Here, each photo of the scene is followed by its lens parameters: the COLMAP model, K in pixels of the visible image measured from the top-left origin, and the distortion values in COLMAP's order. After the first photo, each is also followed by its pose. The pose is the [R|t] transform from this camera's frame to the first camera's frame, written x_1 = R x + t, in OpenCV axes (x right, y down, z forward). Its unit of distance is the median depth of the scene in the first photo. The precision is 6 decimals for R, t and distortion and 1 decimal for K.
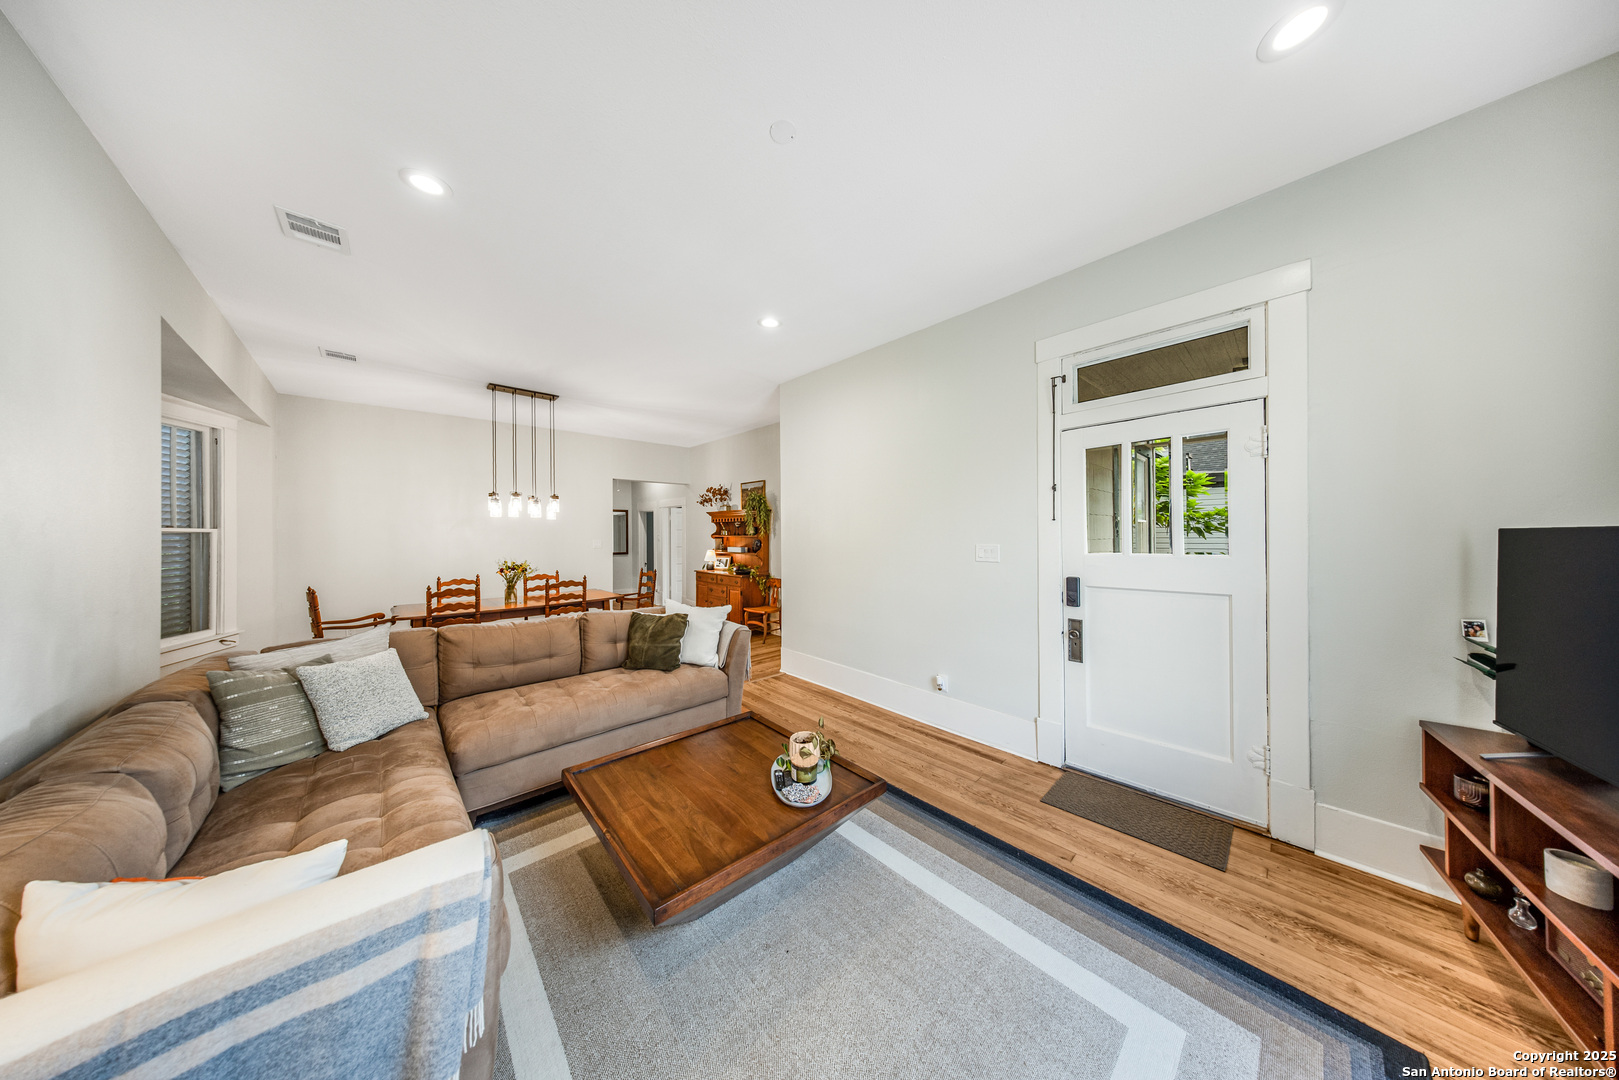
lens RADIAL K [[467.2, 0, 817.2], [0, 467.2, 534.3], [0, 0, 1]] dist [-0.000487, 0.000232]
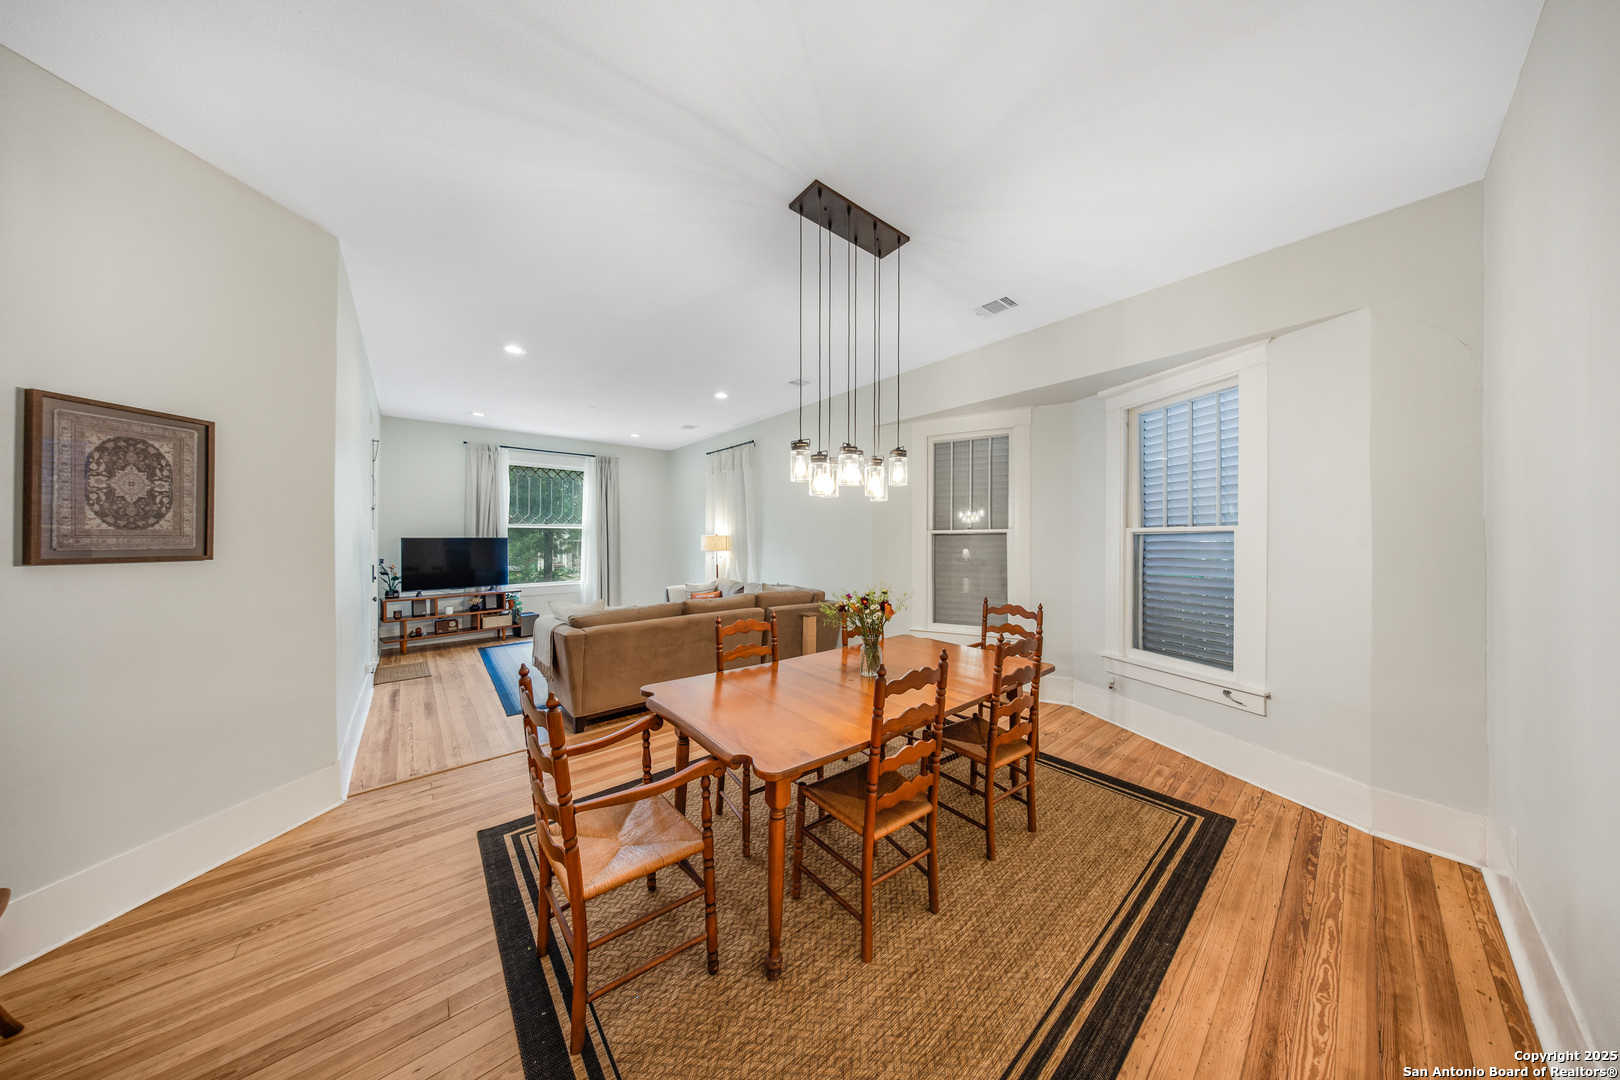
lens RADIAL K [[467.4, 0, 804.3], [0, 467.4, 538.1], [0, 0, 1]] dist [-0.000487, 0.000232]
pose [[-0.998466, 0.006048, 0.055043, -0.587406], [0.005704, 0.999963, -0.006402, 0.009788], [-0.055080, -0.006078, -0.998463, 1.427916]]
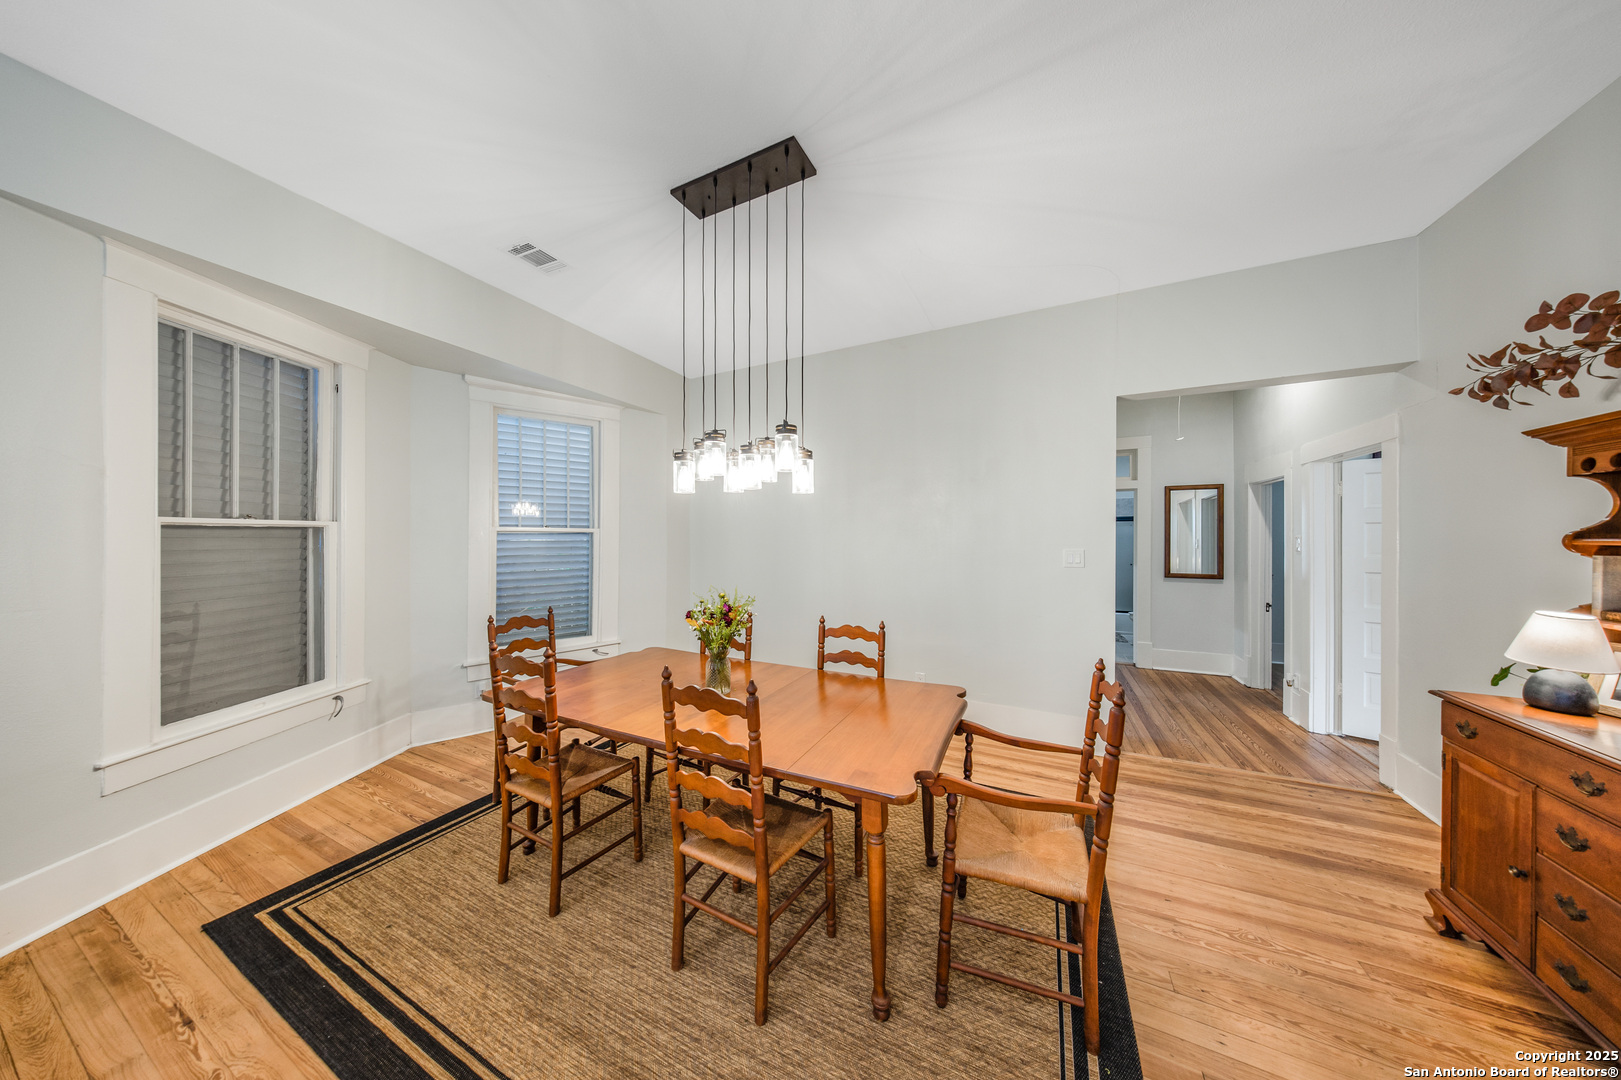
lens RADIAL K [[467.7, 0, 818.6], [0, 467.7, 537.9], [0, 0, 1]] dist [-0.000487, 0.000232]
pose [[0.360046, 0.006859, -0.932909, -0.226433], [-0.005735, 0.999970, 0.005139, 0.003518], [0.932917, 0.003500, 0.360075, 0.914118]]
